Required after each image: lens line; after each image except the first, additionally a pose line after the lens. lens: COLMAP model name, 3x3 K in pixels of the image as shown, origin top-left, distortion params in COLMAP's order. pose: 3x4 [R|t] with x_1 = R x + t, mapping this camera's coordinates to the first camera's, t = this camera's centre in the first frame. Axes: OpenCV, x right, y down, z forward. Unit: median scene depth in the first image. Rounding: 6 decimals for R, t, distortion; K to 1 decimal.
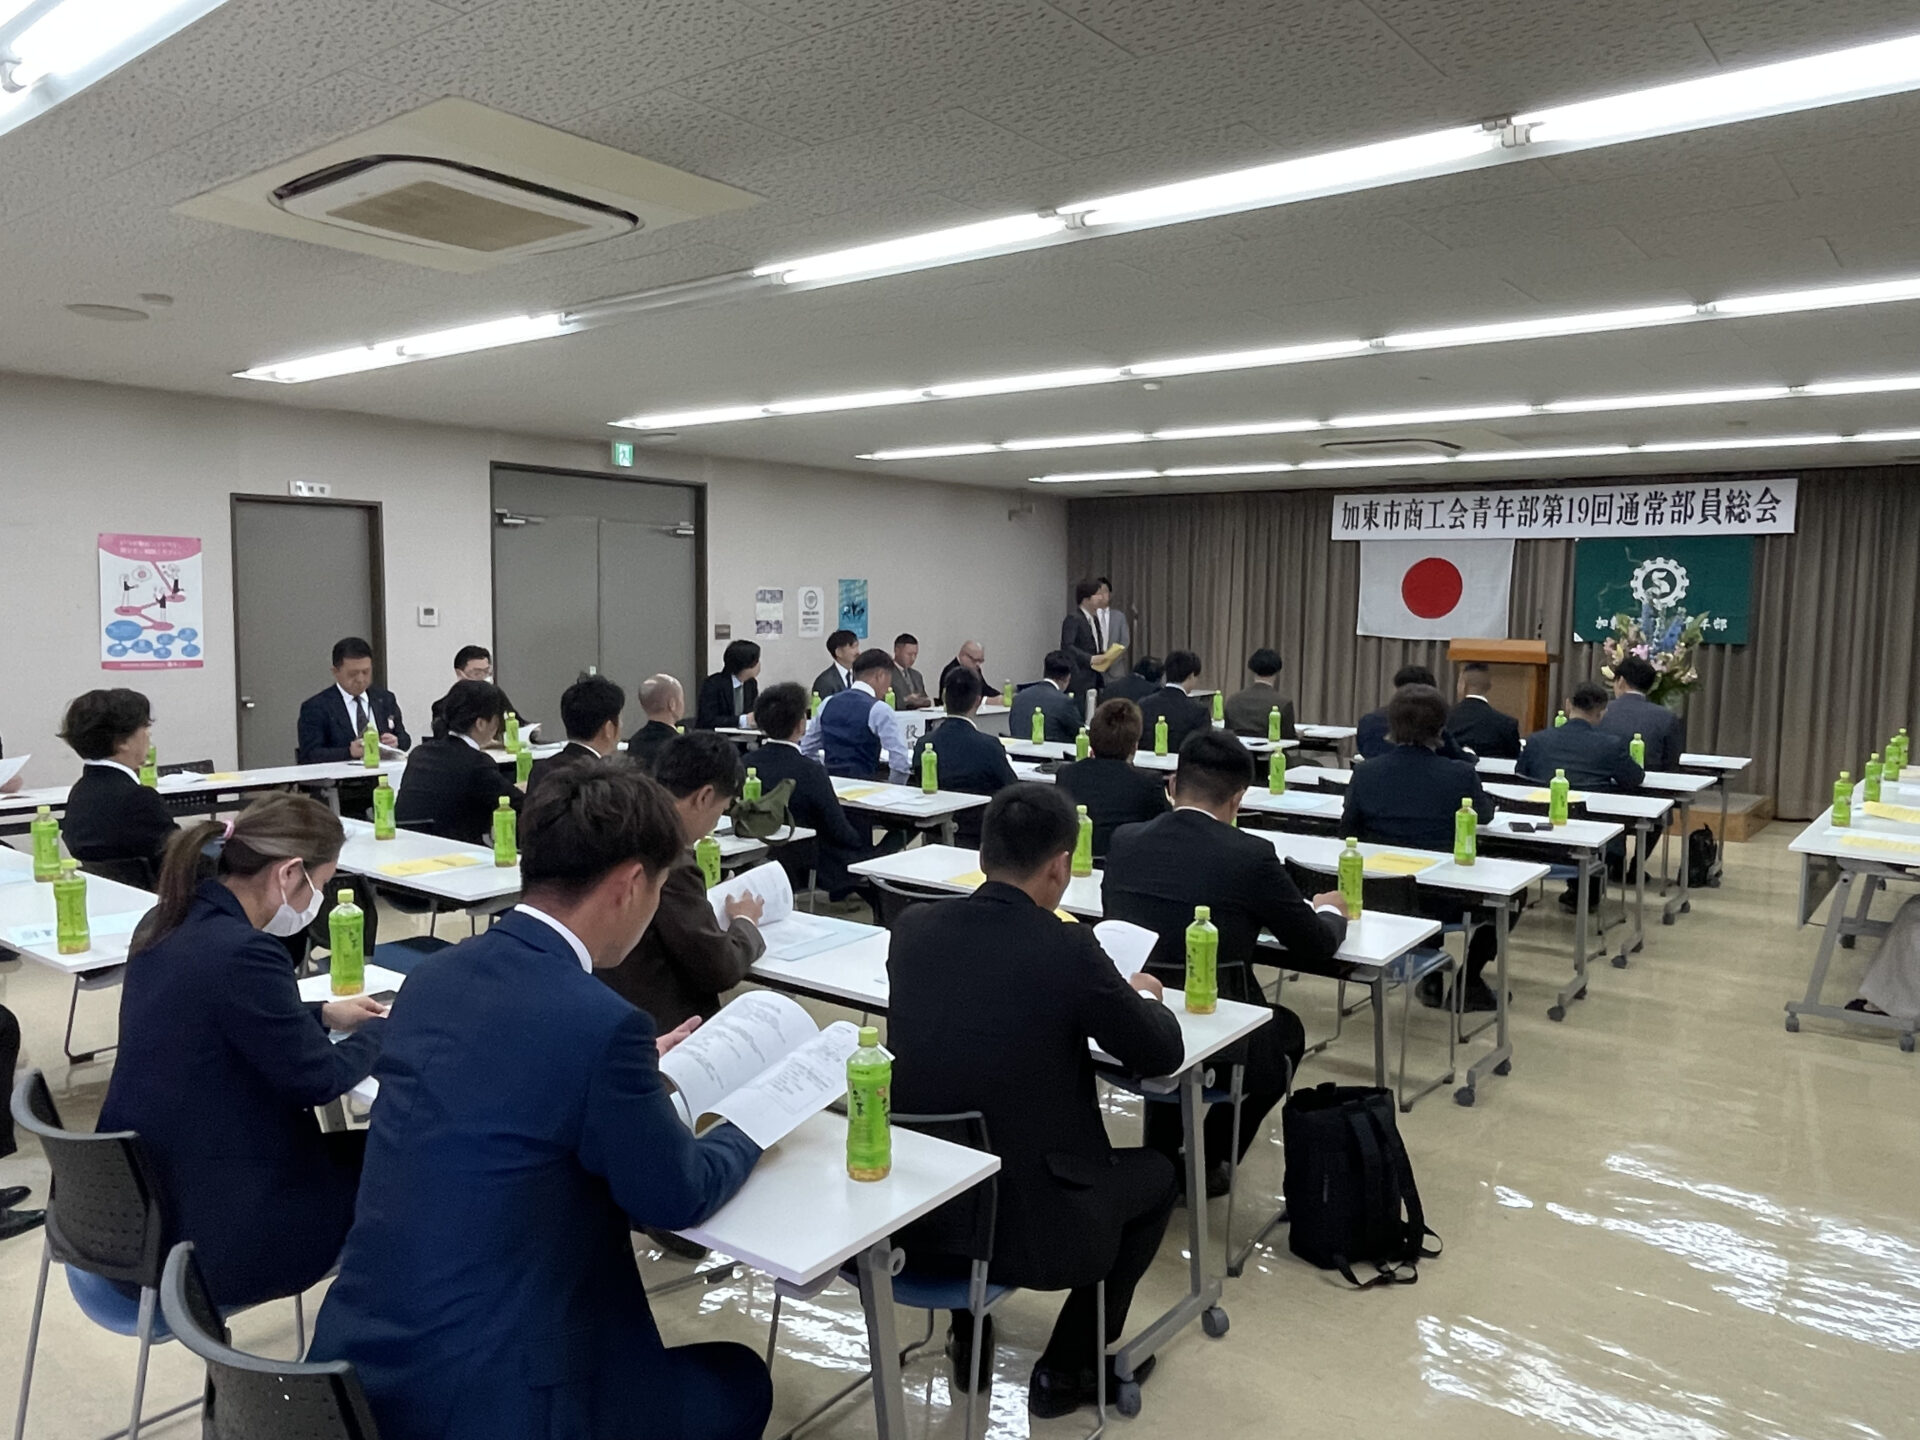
lens RADIAL K [[1360.0, 0, 976.7], [0, 1360.0, 710.4], [0, 0, 1]] dist [-0.005269, 0.010653]
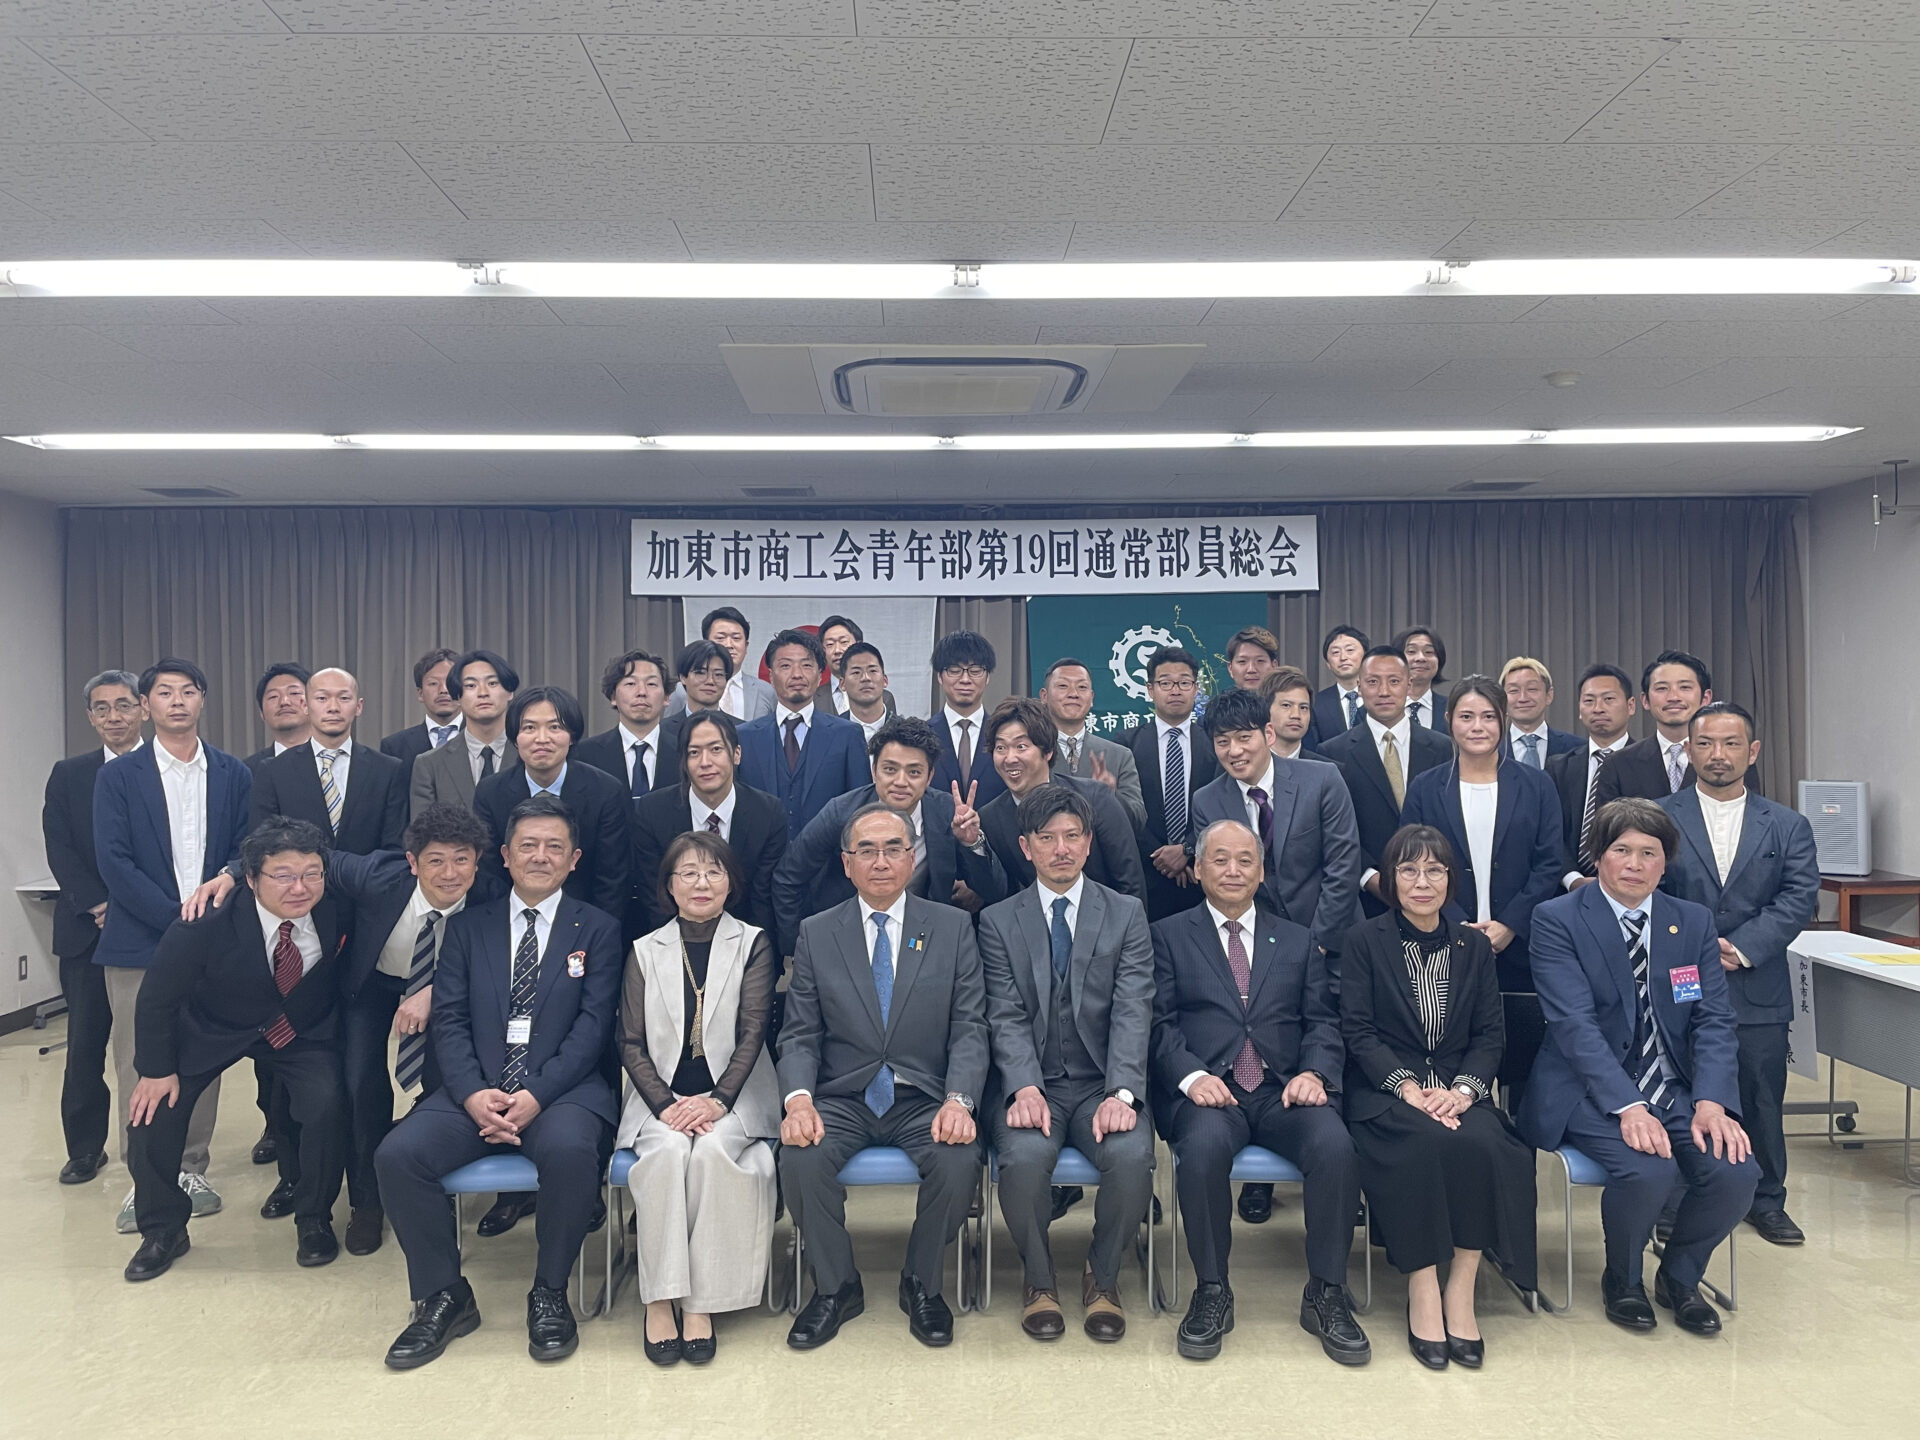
lens RADIAL K [[1344.6, 0, 939.5], [0, 1344.6, 714.8], [0, 0, 1]] dist [0.106913, -0.001753]
pose [[0.775544, -0.026210, 0.630749, -0.004638], [0.071196, 0.996395, -0.046135, -0.043873], [-0.627266, 0.080687, 0.774615, 0.541615]]
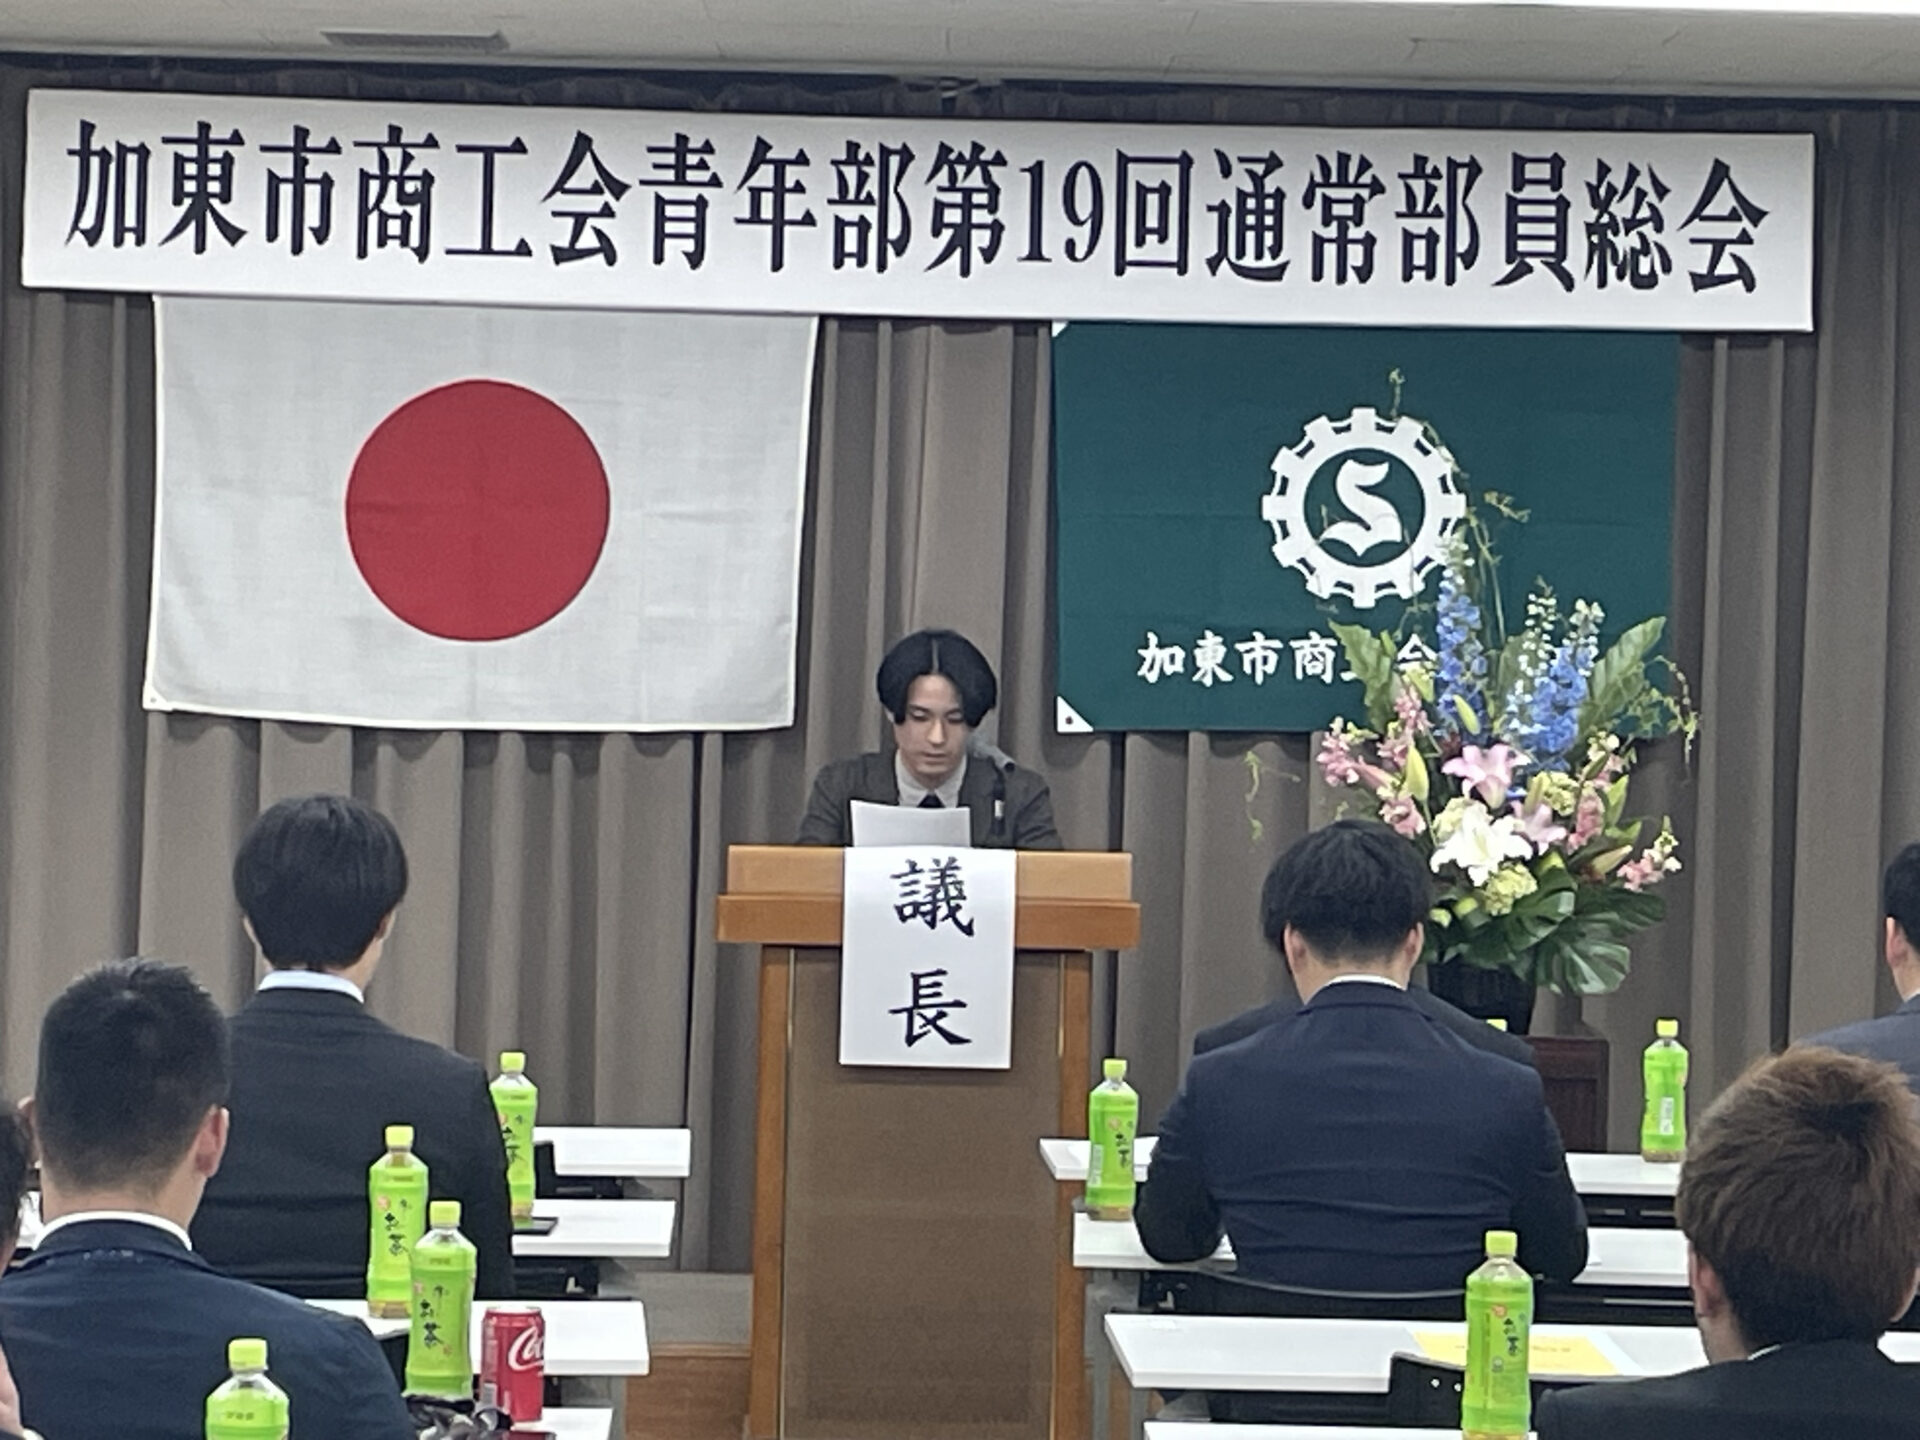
lens RADIAL K [[5860.9, 0, 952.9], [0, 5860.9, 737.8], [0, 0, 1]] dist [0.139738, 0.000000]
pose [[0.783697, -0.010532, 0.621054, -0.255018], [0.038345, 0.998770, -0.031450, -0.017138], [-0.619959, 0.048461, 0.783136, 0.171148]]
